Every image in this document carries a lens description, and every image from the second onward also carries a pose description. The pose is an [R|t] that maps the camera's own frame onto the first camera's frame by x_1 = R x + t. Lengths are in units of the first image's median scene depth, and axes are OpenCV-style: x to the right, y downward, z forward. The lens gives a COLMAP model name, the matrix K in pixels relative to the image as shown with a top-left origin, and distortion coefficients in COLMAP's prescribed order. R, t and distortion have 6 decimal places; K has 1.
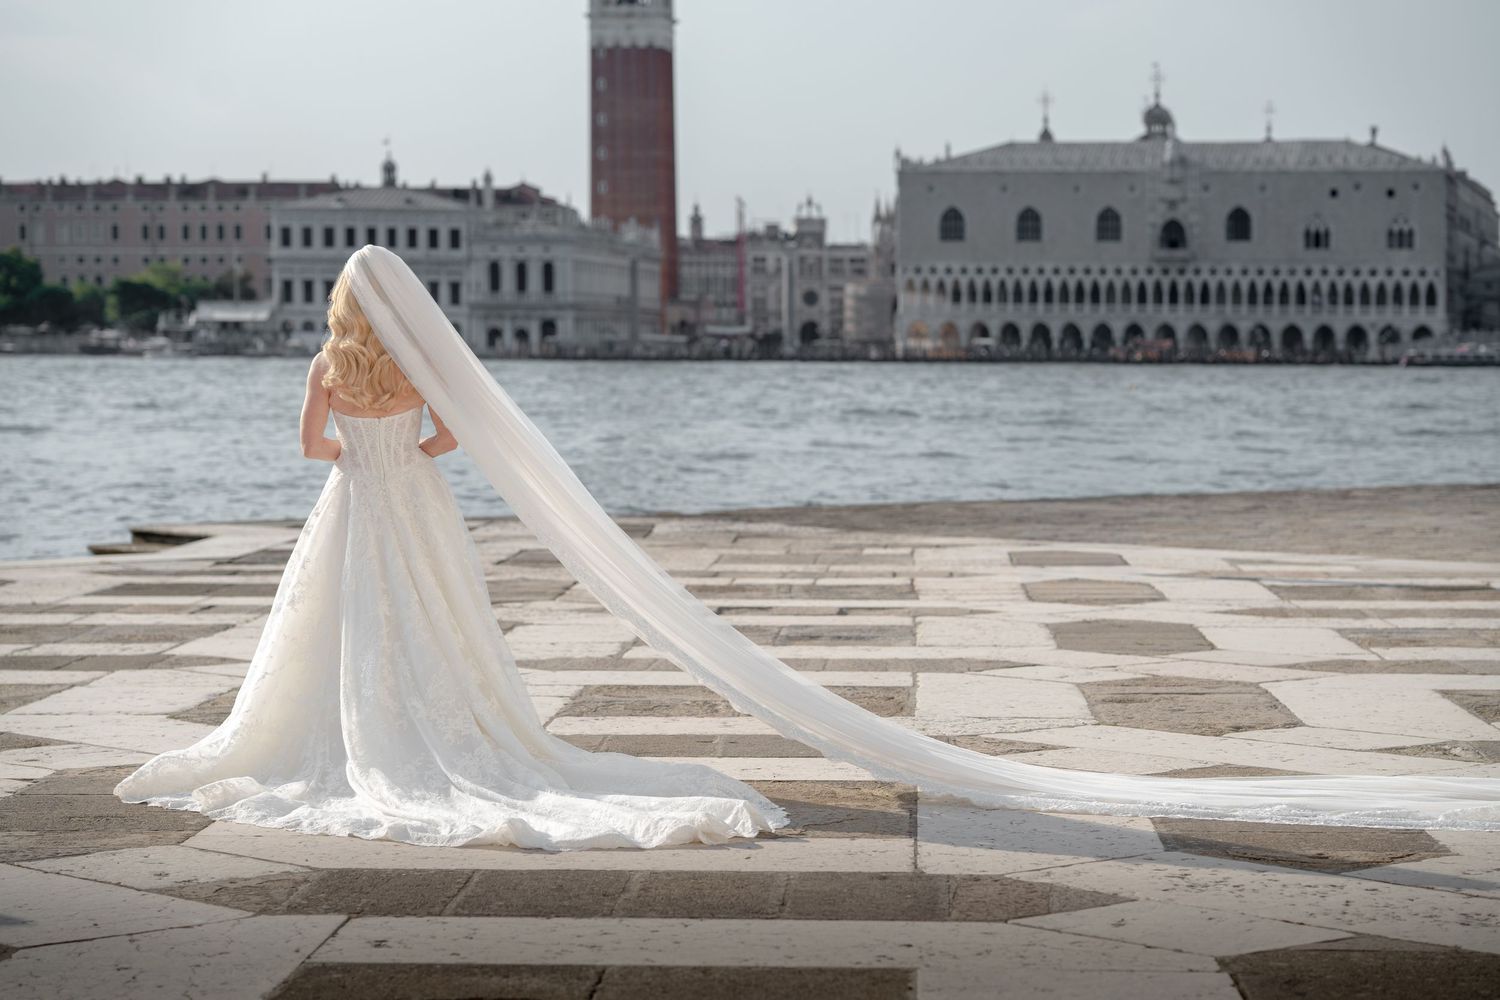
lens RADIAL K [[3581.4, 0, 766.4], [0, 3581.4, 438.0], [0, 0, 1]] dist [0.143225, 0.383038]
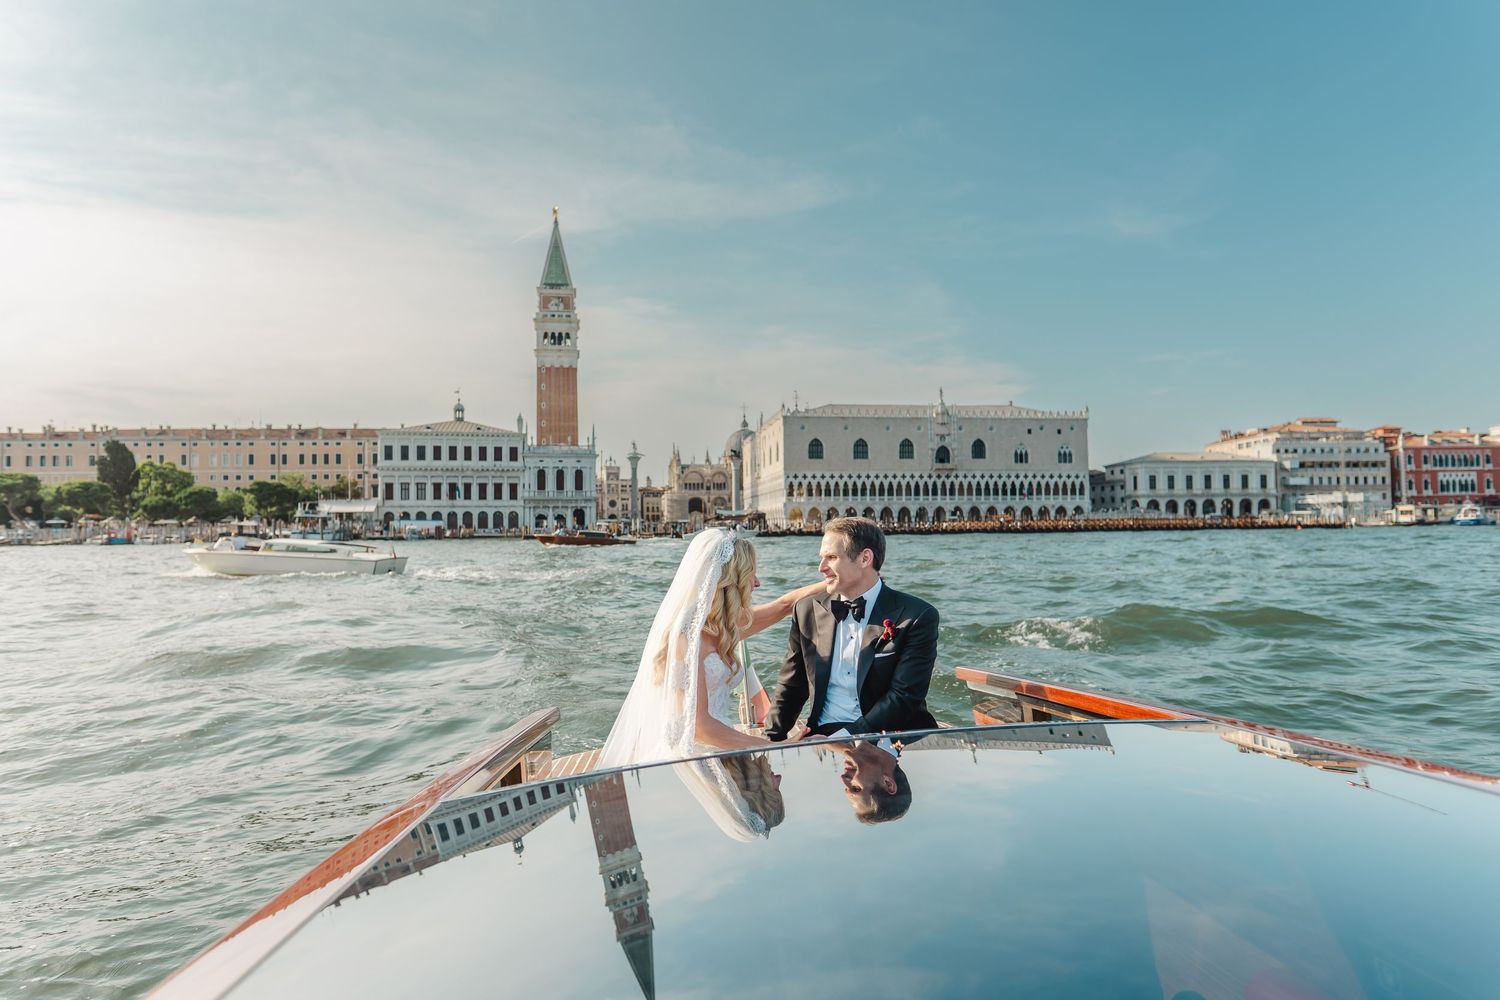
lens RADIAL K [[852.6, 0, 715.0], [0, 852.6, 498.8], [0, 0, 1]] dist [0.004492, 0.000754]
pose [[0.948752, -0.008320, 0.315913, -0.118375], [0.026246, 0.998274, -0.052530, -0.017158], [-0.314931, 0.058129, 0.947333, 0.647894]]
